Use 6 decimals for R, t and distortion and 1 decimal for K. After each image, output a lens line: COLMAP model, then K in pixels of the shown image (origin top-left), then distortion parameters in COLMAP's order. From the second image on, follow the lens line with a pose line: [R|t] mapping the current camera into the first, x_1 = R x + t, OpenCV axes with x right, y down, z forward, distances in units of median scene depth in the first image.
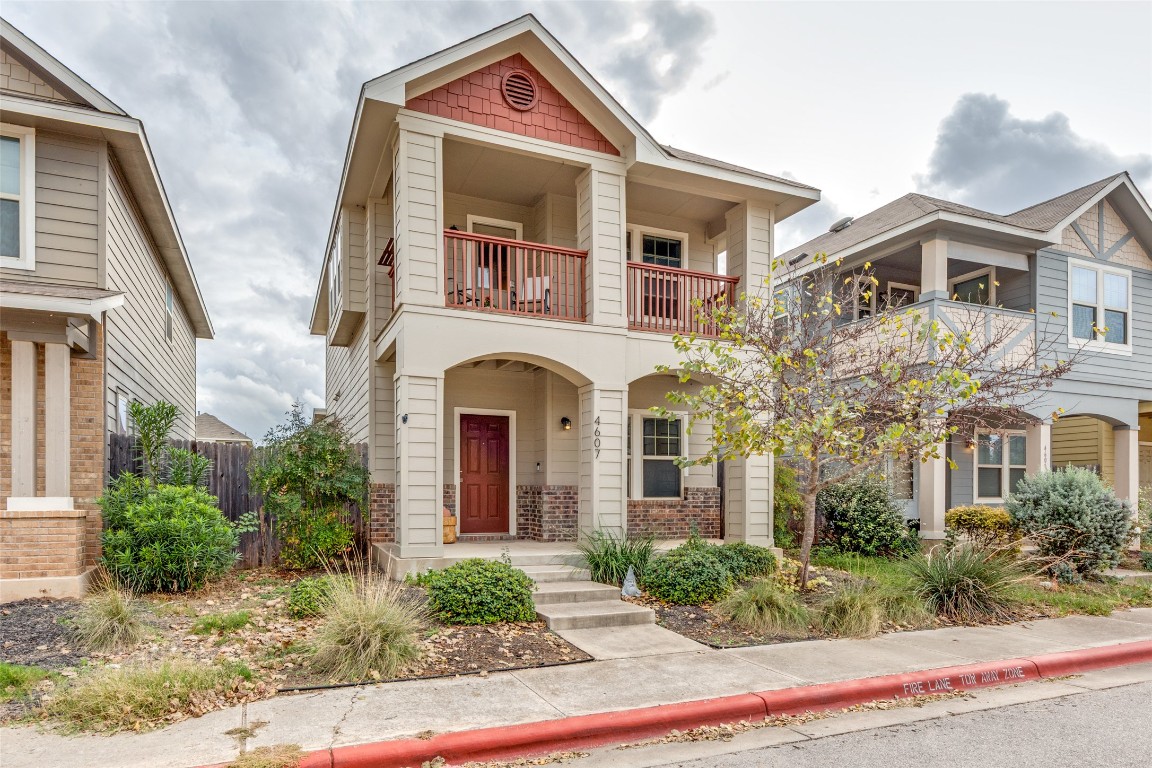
lens RADIAL K [[531.2, 0, 583.1], [0, 531.2, 391.9], [0, 0, 1]] dist [0.002693, -0.000260]
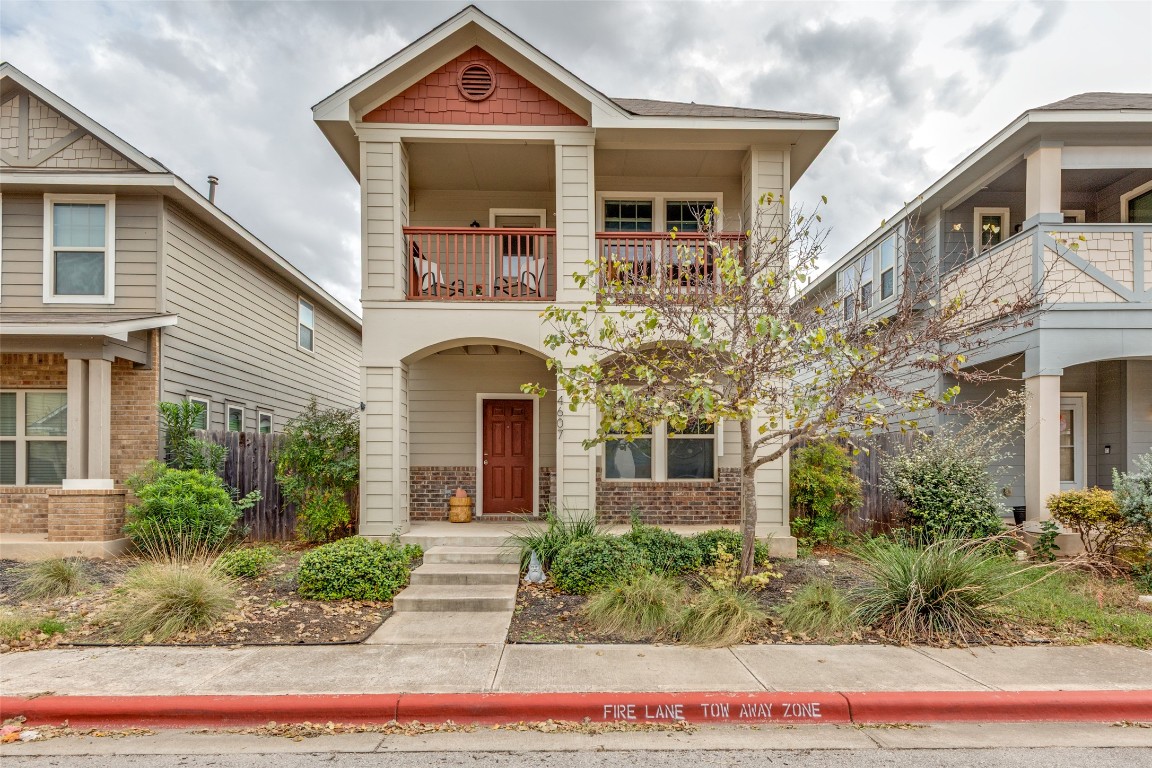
lens RADIAL K [[525.6, 0, 574.6], [0, 525.6, 372.9], [0, 0, 1]] dist [0.002963, 0.000484]
pose [[0.954208, -0.059715, -0.293122, 0.349537], [0.058759, 0.998199, -0.012072, 0.018097], [0.293316, -0.005704, 0.955999, 0.088765]]
